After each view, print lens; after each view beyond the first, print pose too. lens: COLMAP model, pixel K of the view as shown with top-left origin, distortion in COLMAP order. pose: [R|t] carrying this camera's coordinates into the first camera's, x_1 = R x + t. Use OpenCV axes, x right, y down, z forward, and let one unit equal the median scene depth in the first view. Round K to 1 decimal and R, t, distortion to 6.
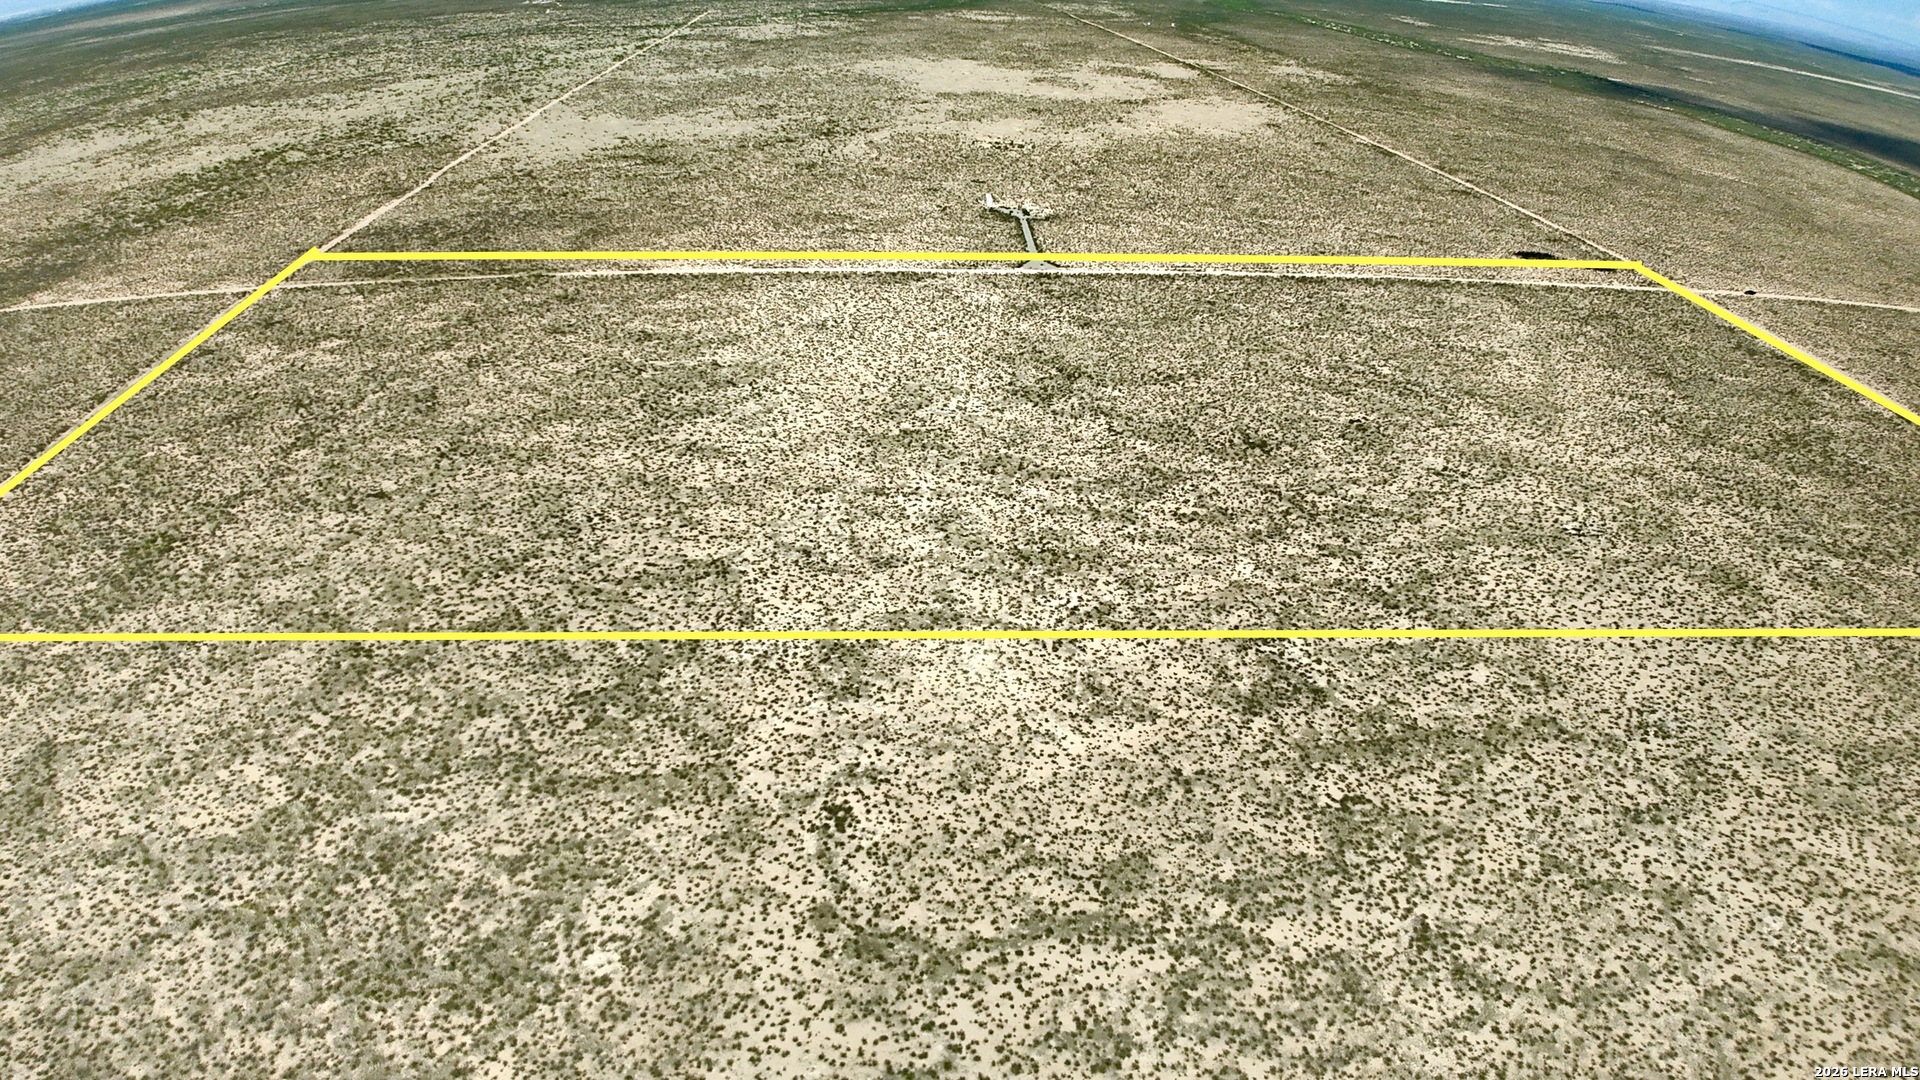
lens RADIAL K [[1185.9, 0, 963.3], [0, 1185.9, 548.7], [0, 0, 1]] dist [-0.193728, 0.028038]
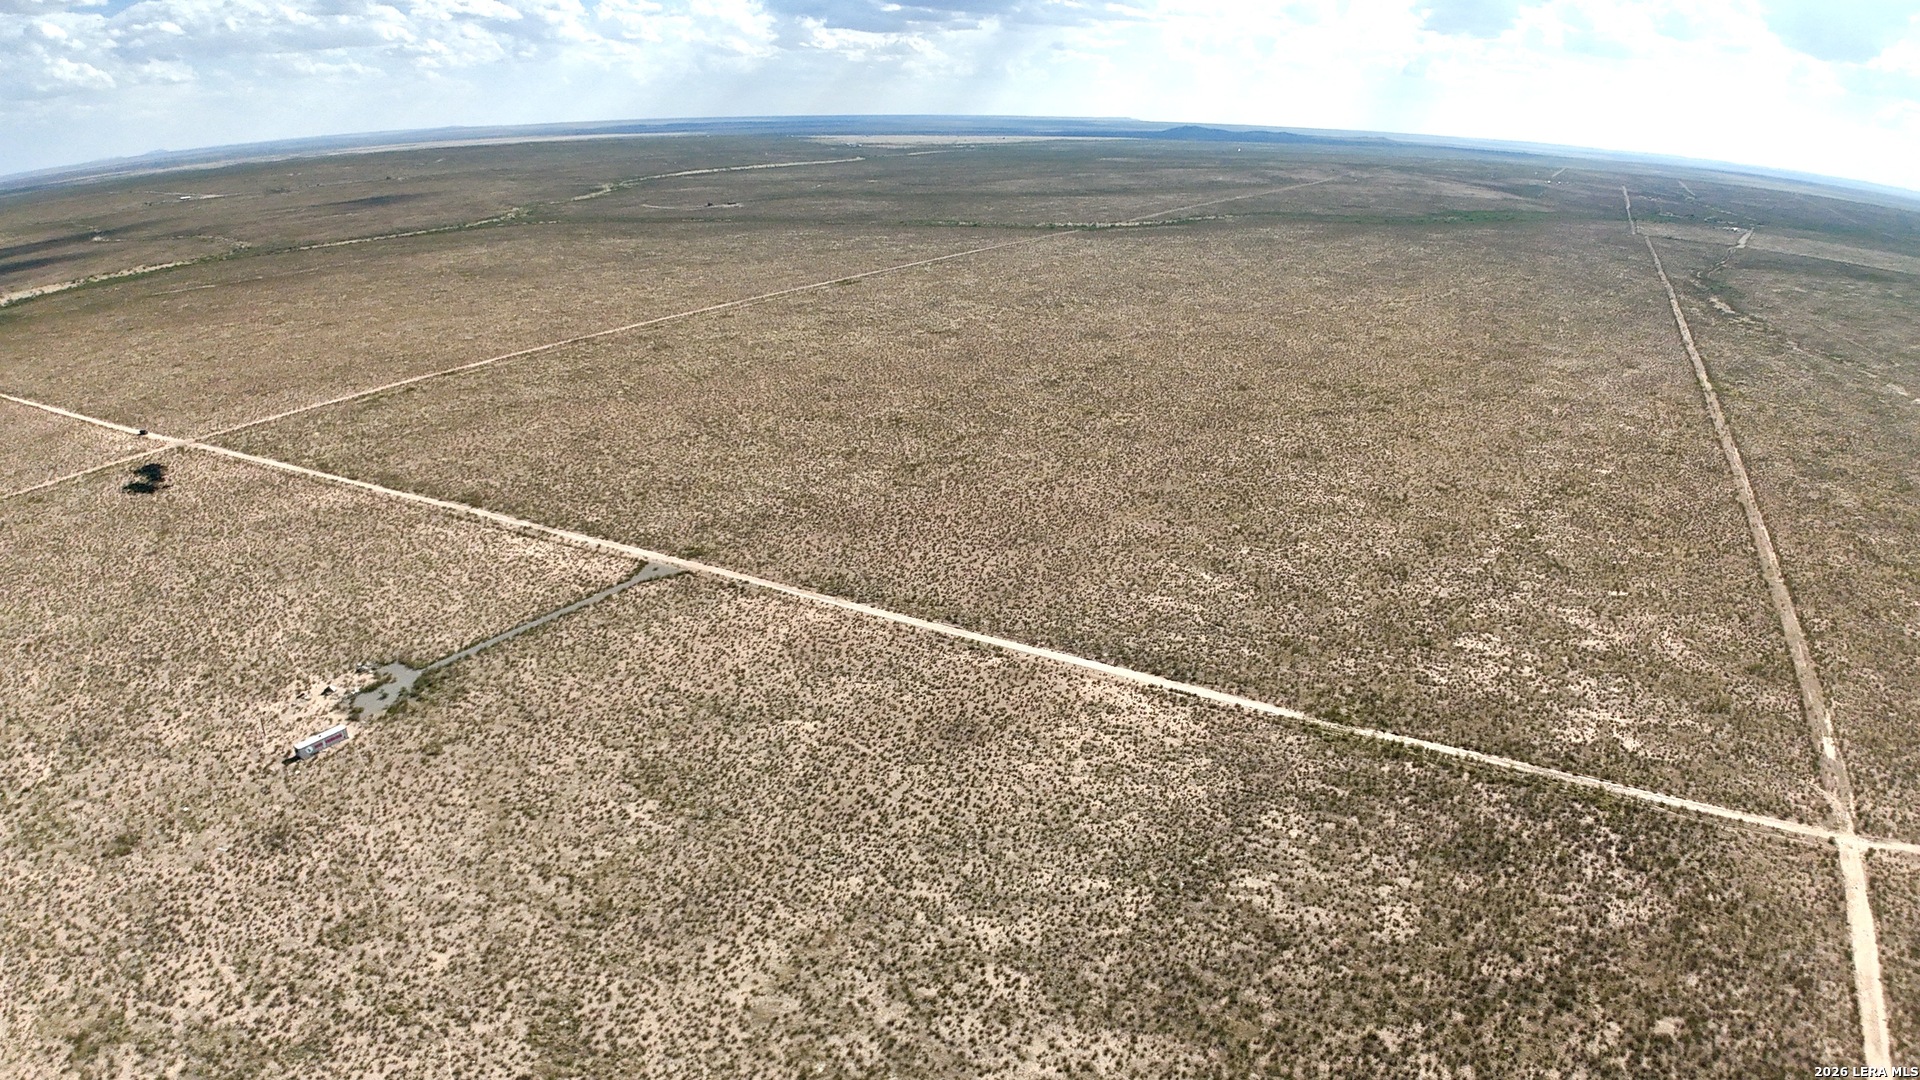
lens RADIAL K [[1185.9, 0, 964.6], [0, 1185.9, 555.9], [0, 0, 1]] dist [-0.193728, 0.028038]
pose [[-0.823777, -0.232857, 0.516885, -0.489316], [0.245065, 0.675896, 0.695060, -0.735095], [-0.511209, 0.699244, -0.499722, 1.298629]]
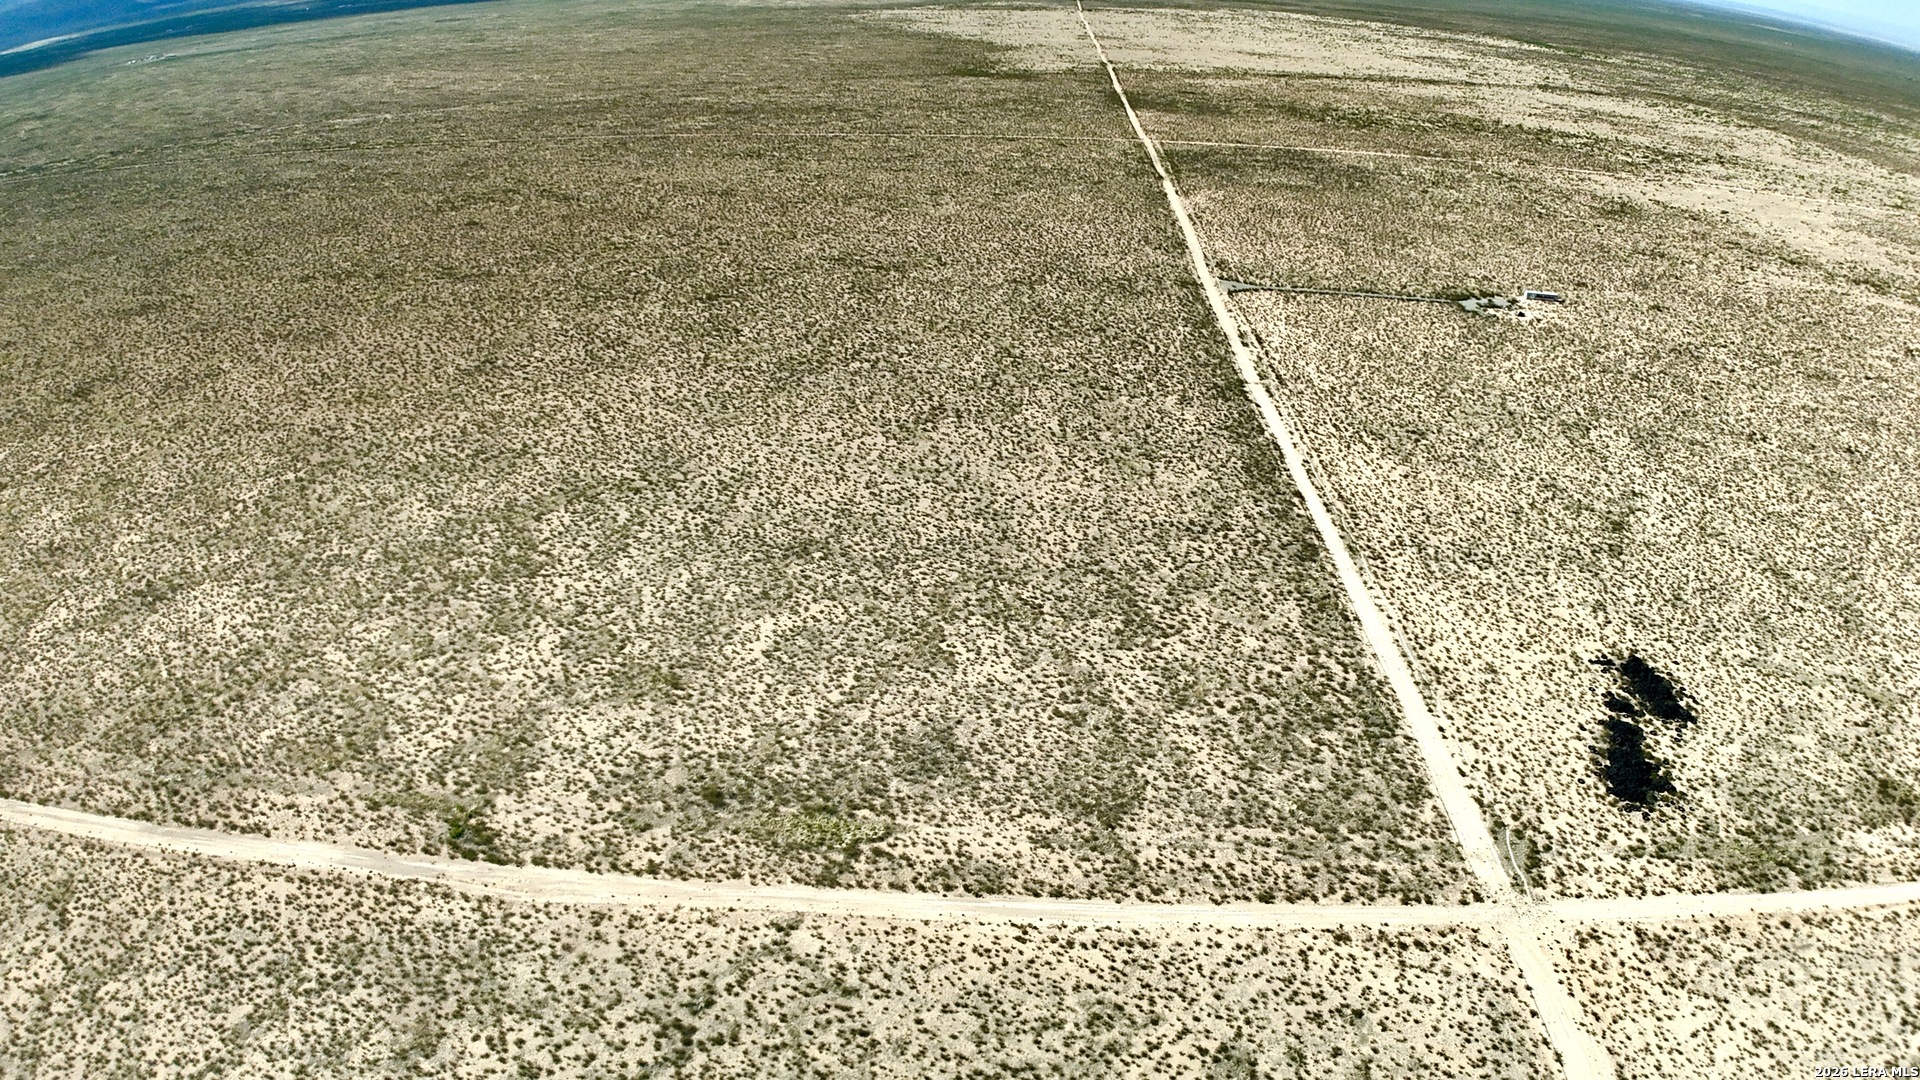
lens RADIAL K [[1185.9, 0, 964.0], [0, 1185.9, 540.1], [0, 0, 1]] dist [-0.193728, 0.028038]
pose [[-0.150531, 0.445431, -0.882571, 0.999270], [-0.480839, 0.747043, 0.459043, -0.418907], [0.863791, 0.493475, 0.101728, 0.848544]]
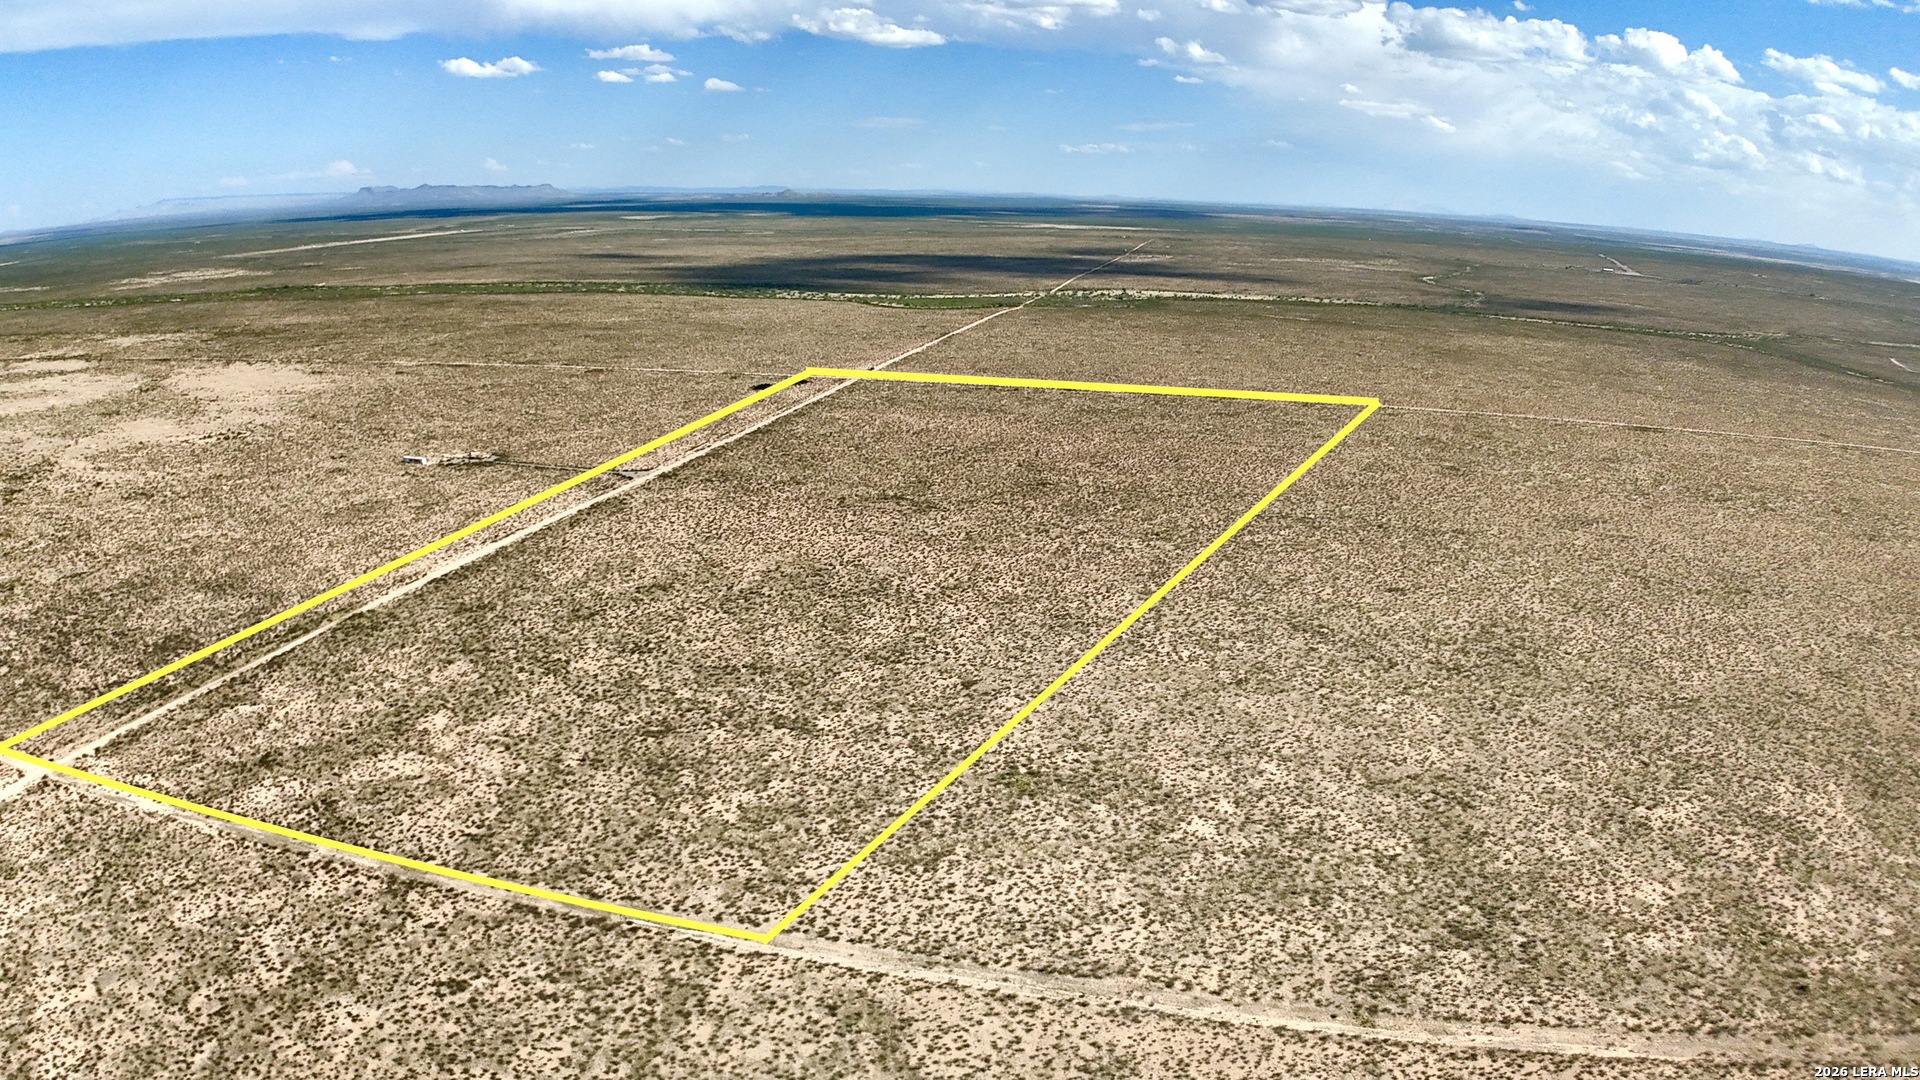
lens RADIAL K [[1185.9, 0, 961.4], [0, 1185.9, 538.5], [0, 0, 1]] dist [-0.193728, 0.028038]
pose [[0.330933, -0.287682, 0.898734, -0.892874], [0.448337, 0.885974, 0.118510, -0.183748], [-0.830348, 0.363717, 0.422176, 0.286671]]
